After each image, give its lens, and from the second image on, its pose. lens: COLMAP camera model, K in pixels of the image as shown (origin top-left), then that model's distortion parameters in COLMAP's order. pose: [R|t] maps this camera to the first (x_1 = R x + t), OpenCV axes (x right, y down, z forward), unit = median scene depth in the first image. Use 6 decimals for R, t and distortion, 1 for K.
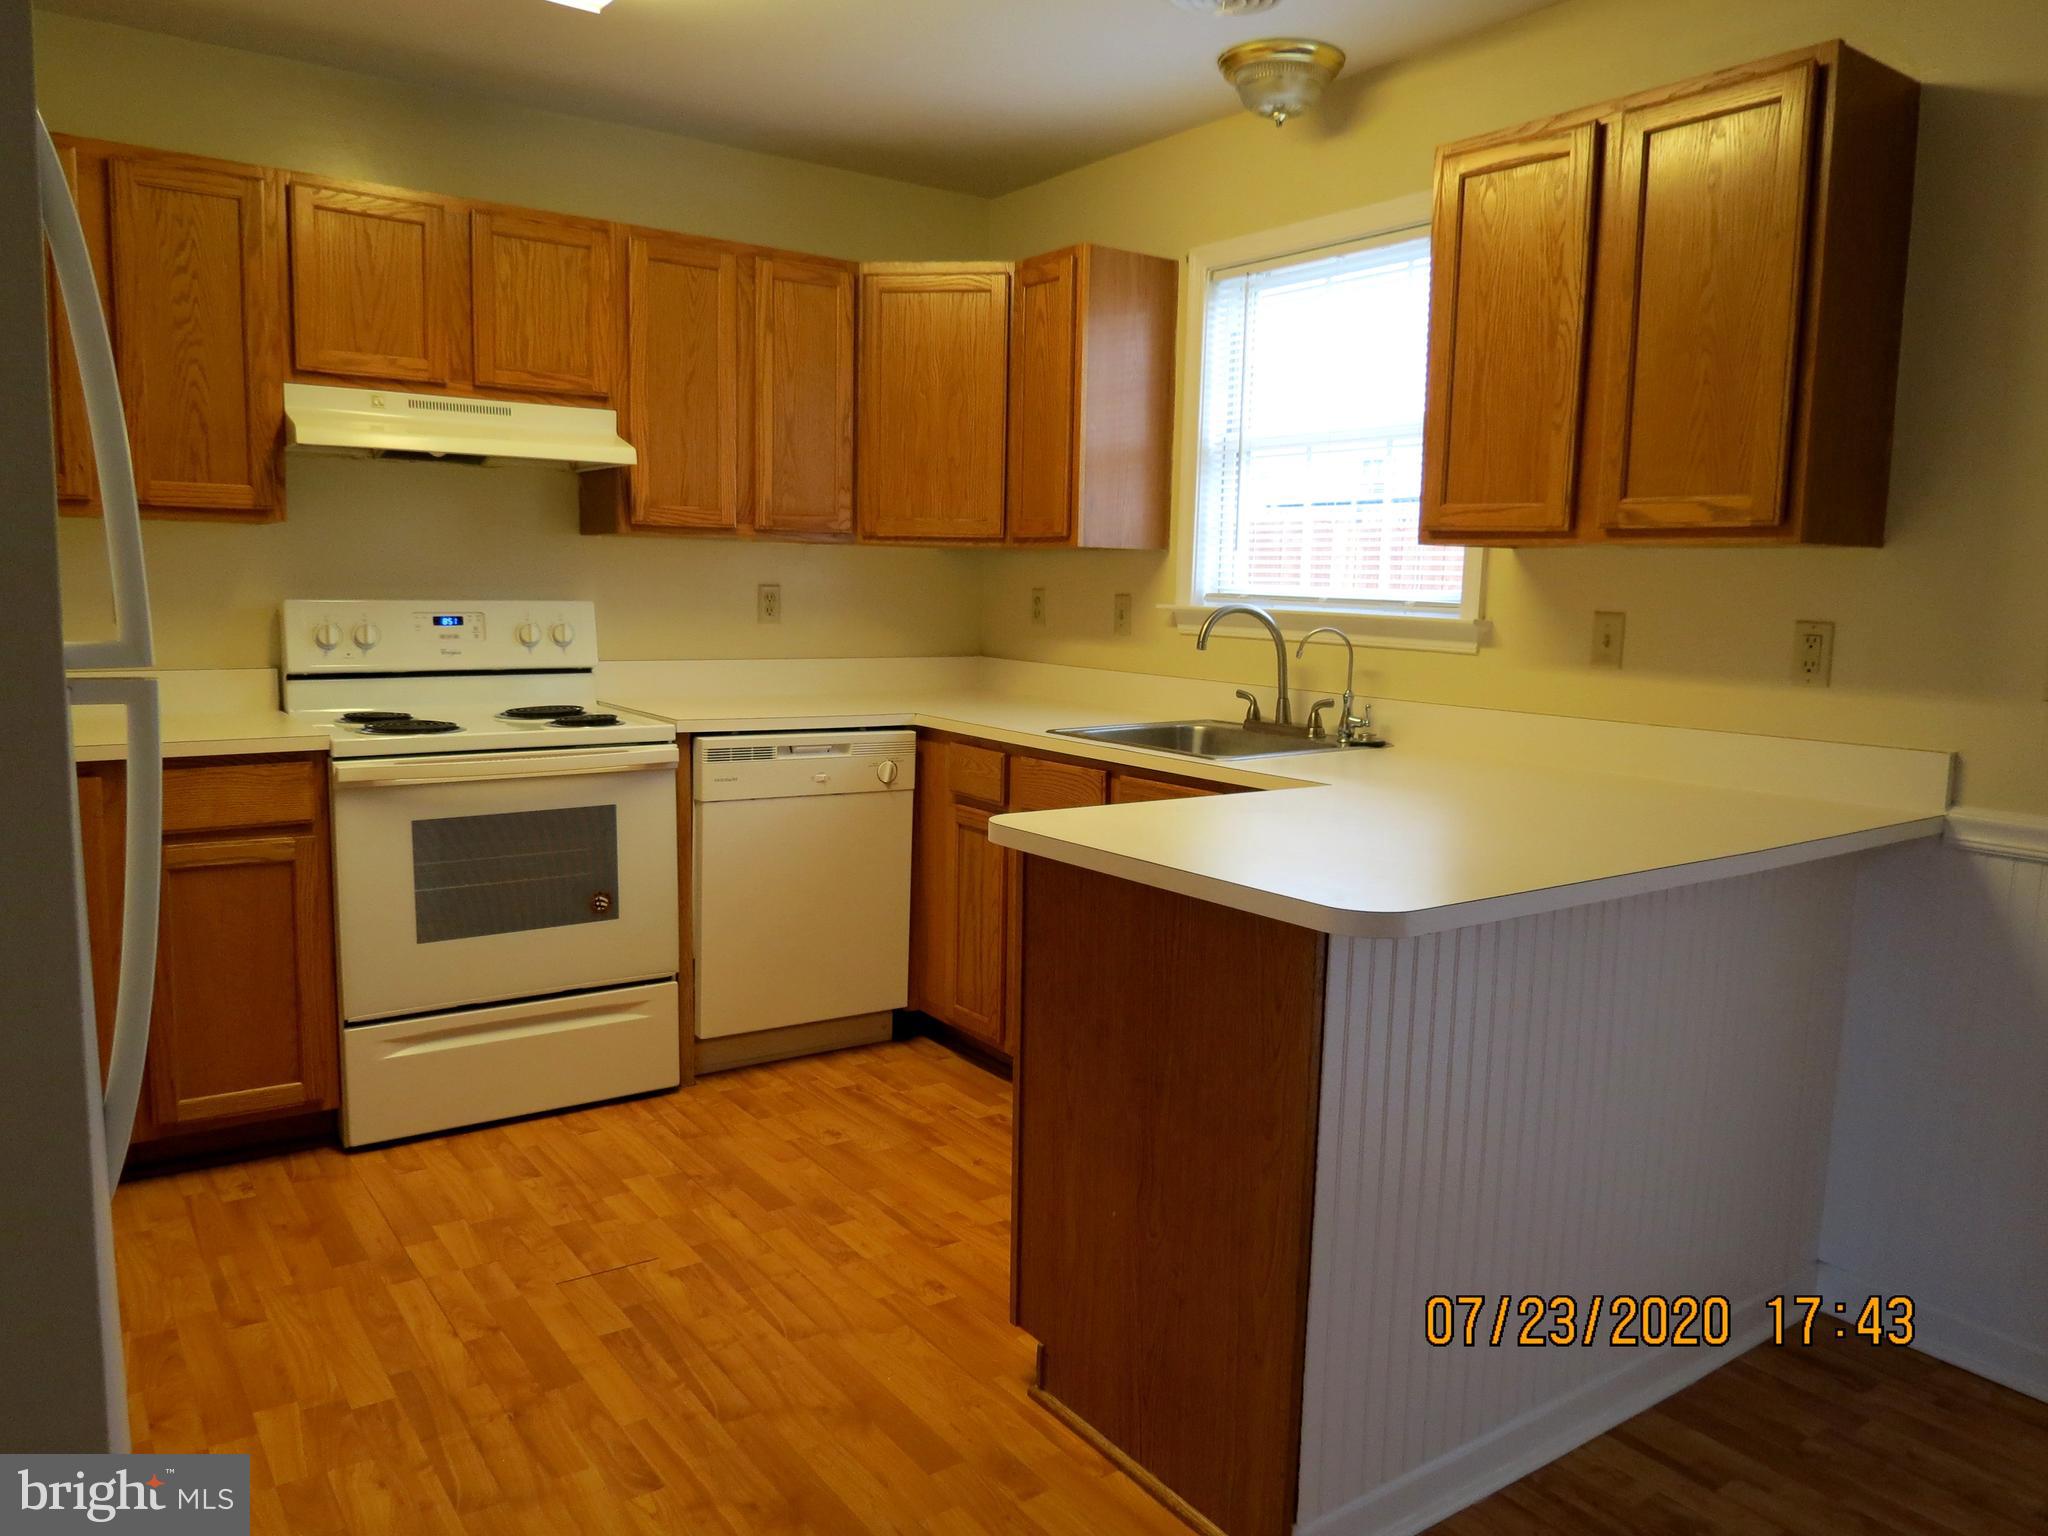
lens RADIAL K [[1453.6, 0, 1024.0], [0, 1453.6, 768.0], [0, 0, 1]] dist [-0.033145, 0.011787]
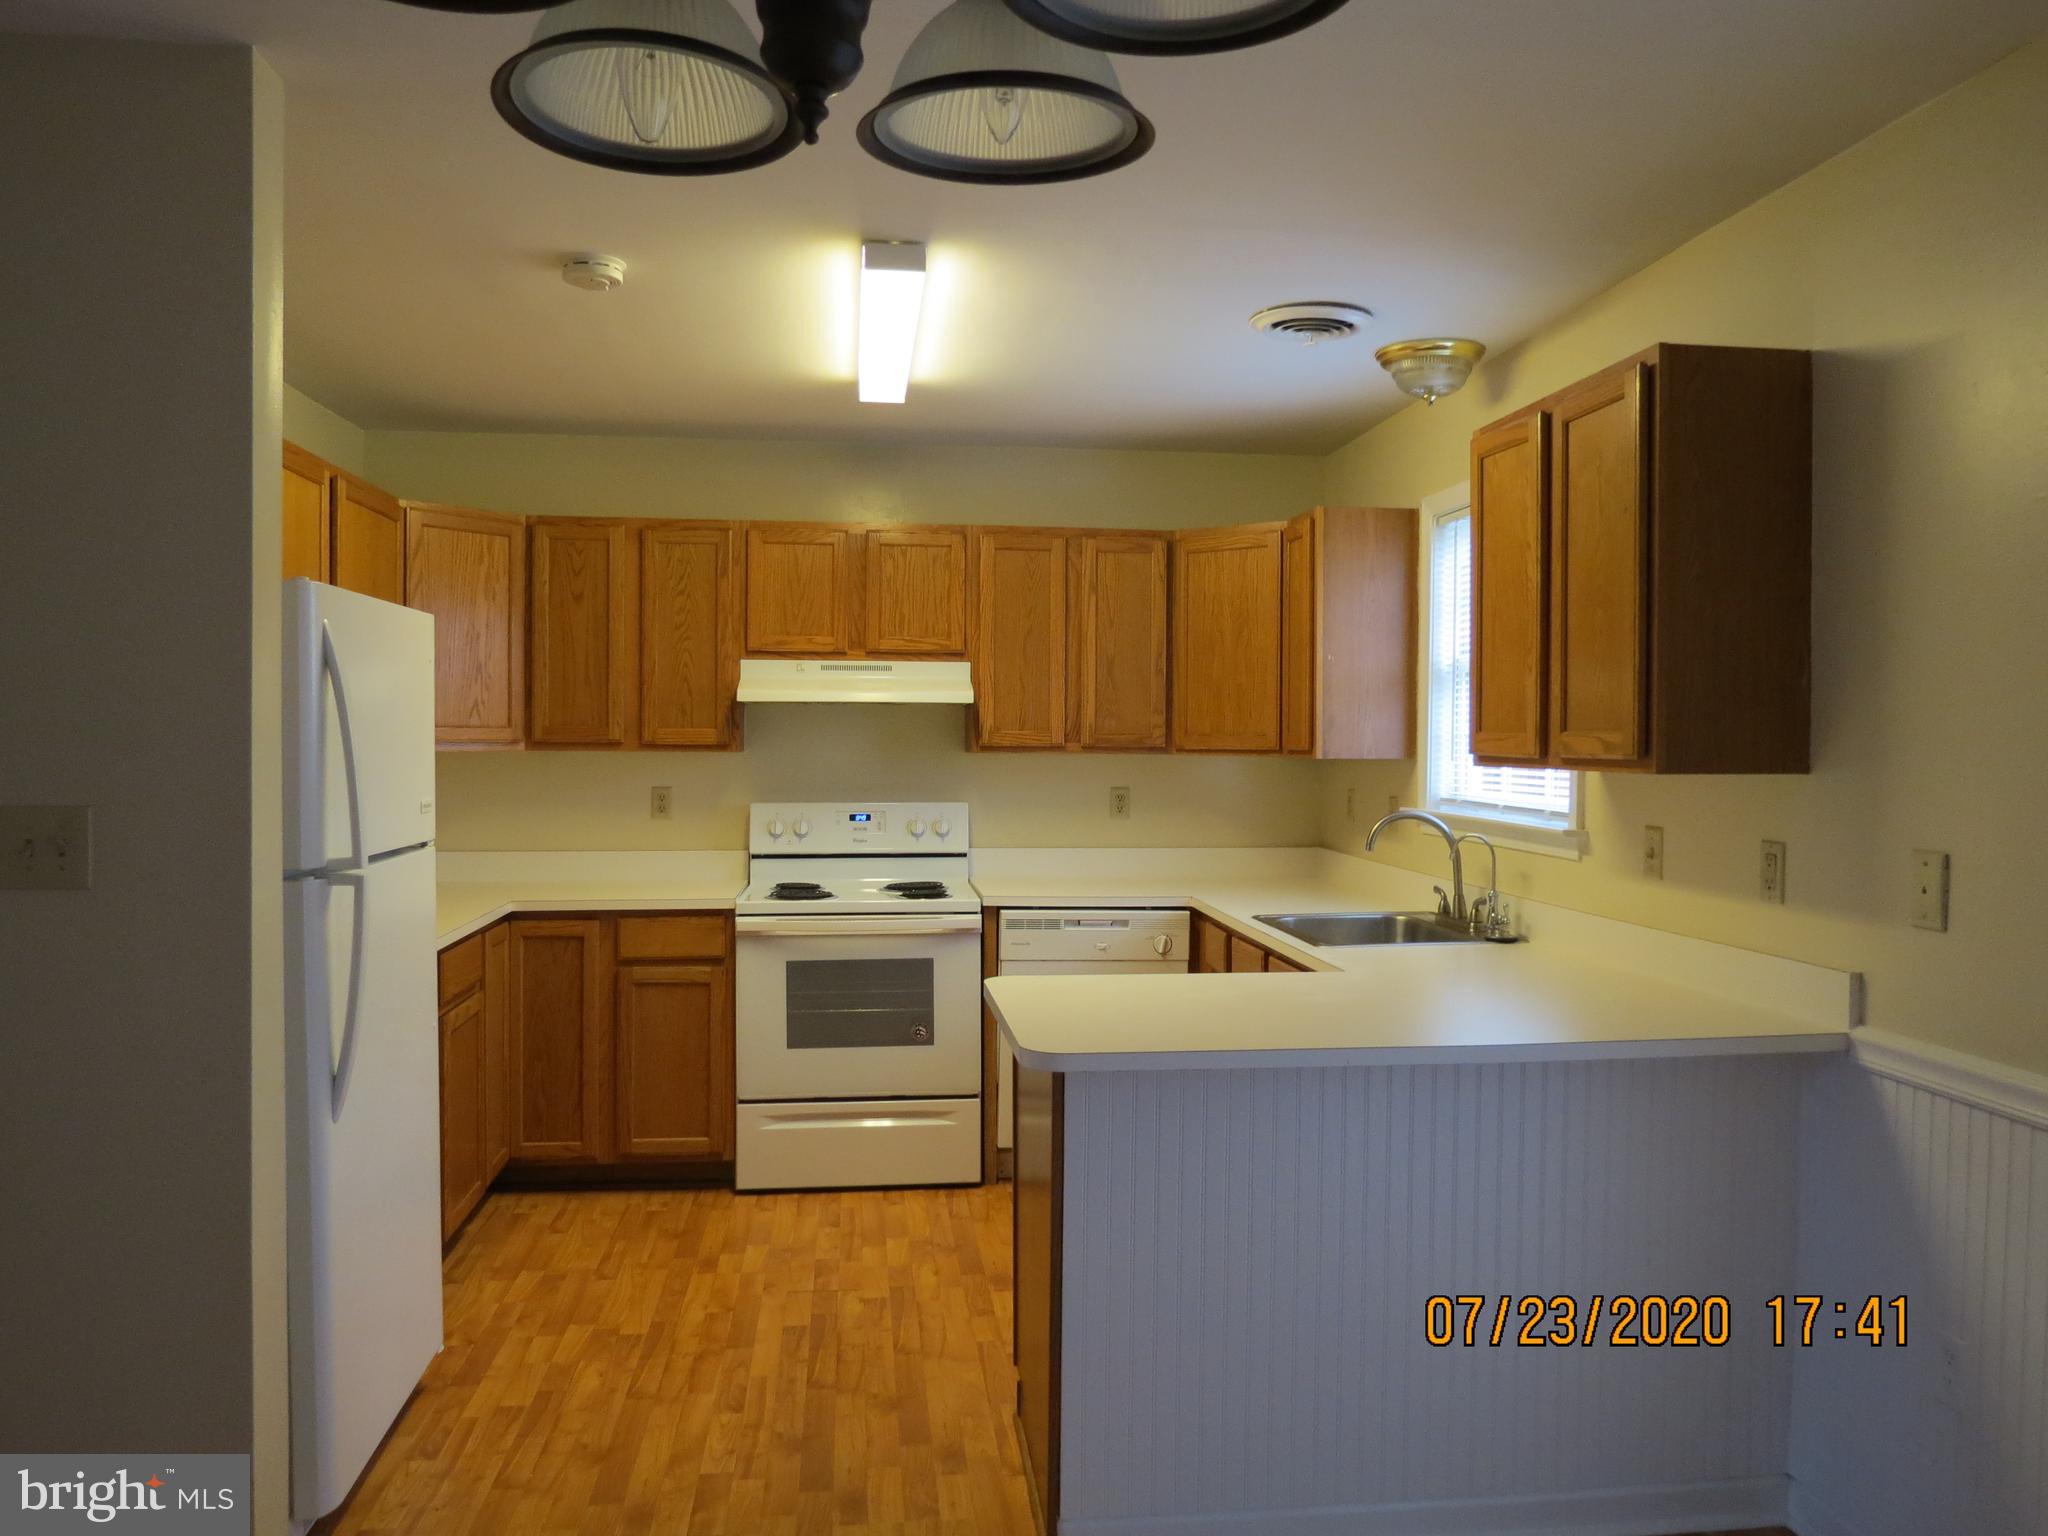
lens RADIAL K [[1453.6, 0, 1024.0], [0, 1453.6, 768.0], [0, 0, 1]] dist [-0.033145, 0.011787]
pose [[0.876192, -0.007927, -0.481896, 0.458667], [-0.047136, 0.993662, -0.102050, -0.017118], [0.479651, 0.112130, 0.870265, -0.149919]]
